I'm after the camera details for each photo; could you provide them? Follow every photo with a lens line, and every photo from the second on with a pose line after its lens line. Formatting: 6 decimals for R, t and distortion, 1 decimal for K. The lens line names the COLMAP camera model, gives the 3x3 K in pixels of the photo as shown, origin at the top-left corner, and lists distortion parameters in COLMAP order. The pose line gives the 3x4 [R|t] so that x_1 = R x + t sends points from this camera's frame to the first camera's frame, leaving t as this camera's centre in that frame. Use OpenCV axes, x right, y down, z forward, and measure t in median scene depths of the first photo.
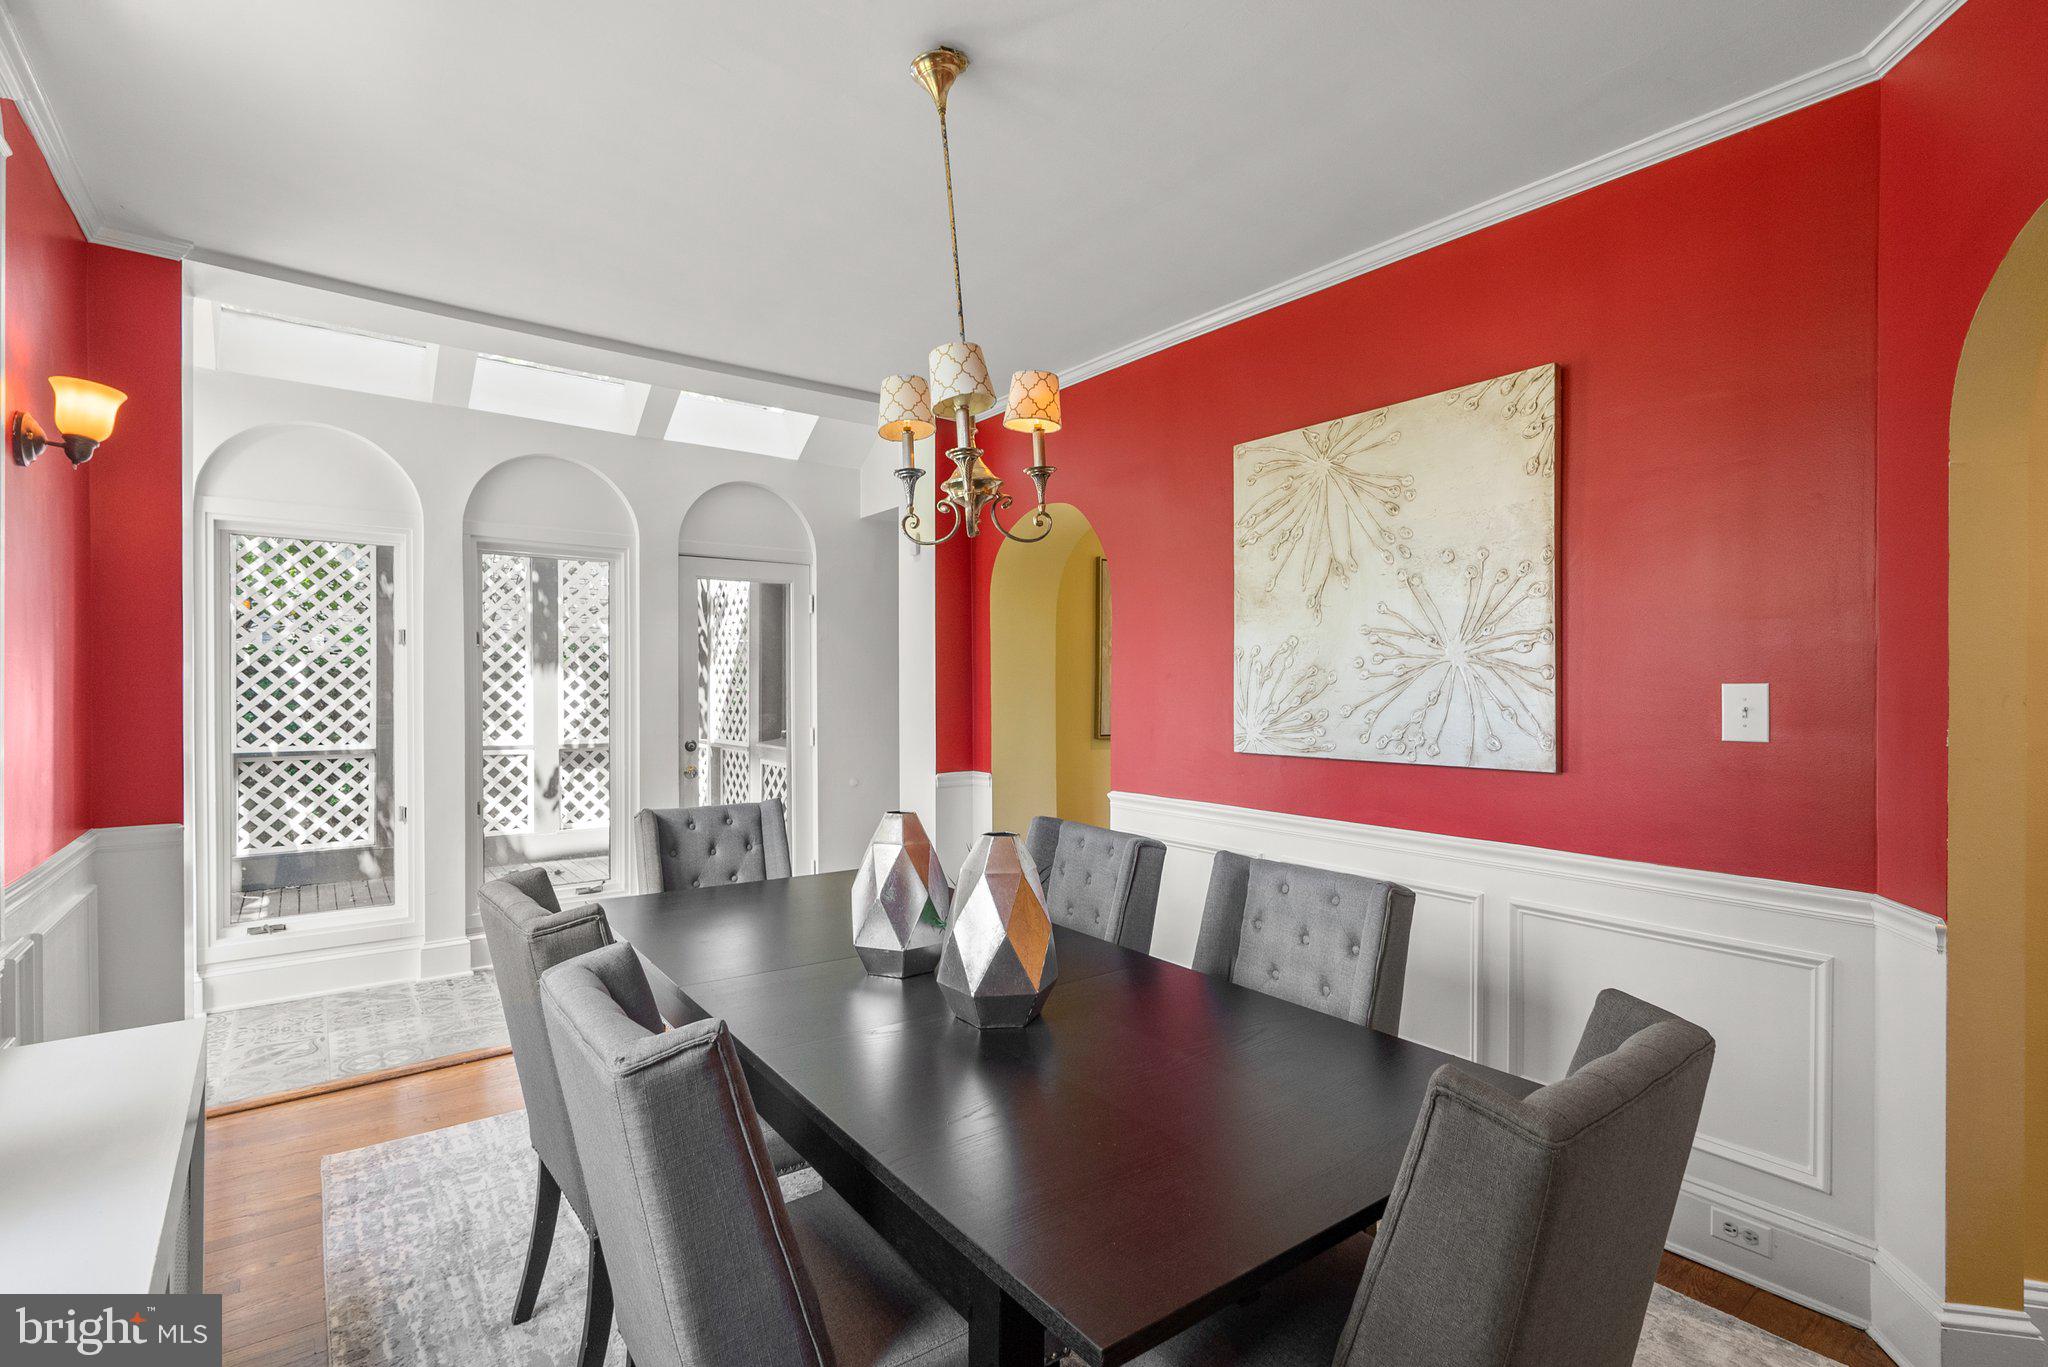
lens RADIAL K [[945.4, 0, 1029.4], [0, 945.4, 690.9], [0, 0, 1]] dist [-0.004138, -0.000707]
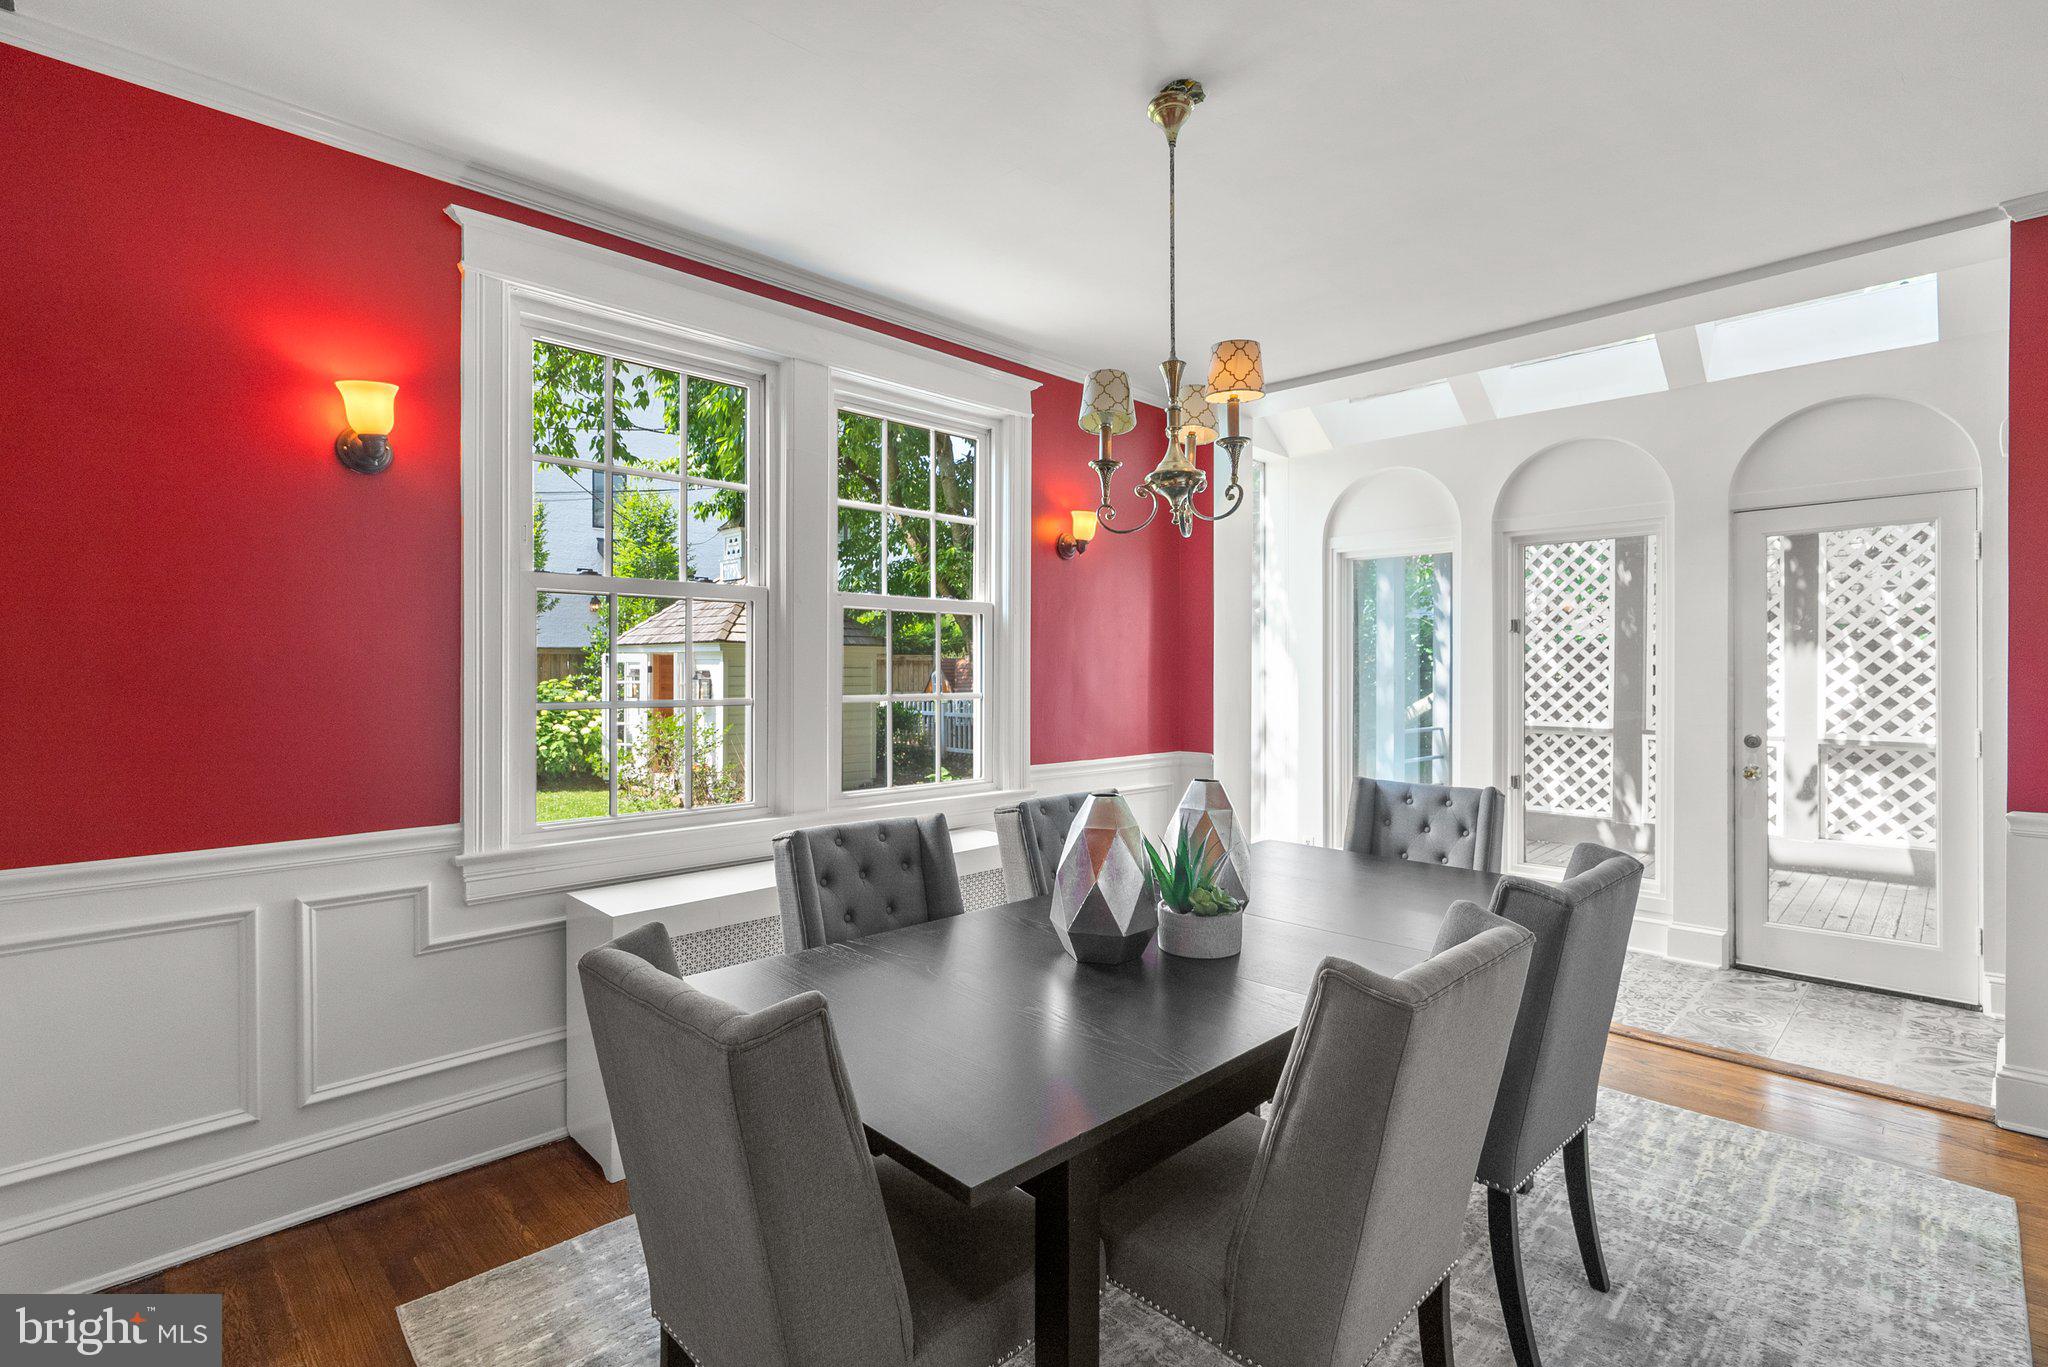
lens RADIAL K [[945.4, 0, 1020.7], [0, 945.4, 672.4], [0, 0, 1]] dist [-0.004138, -0.000707]
pose [[0.117239, -0.000046, -0.993104, 0.294170], [-0.004950, 0.999988, -0.000631, 0.001495], [0.993091, 0.004990, 0.117237, 0.207833]]
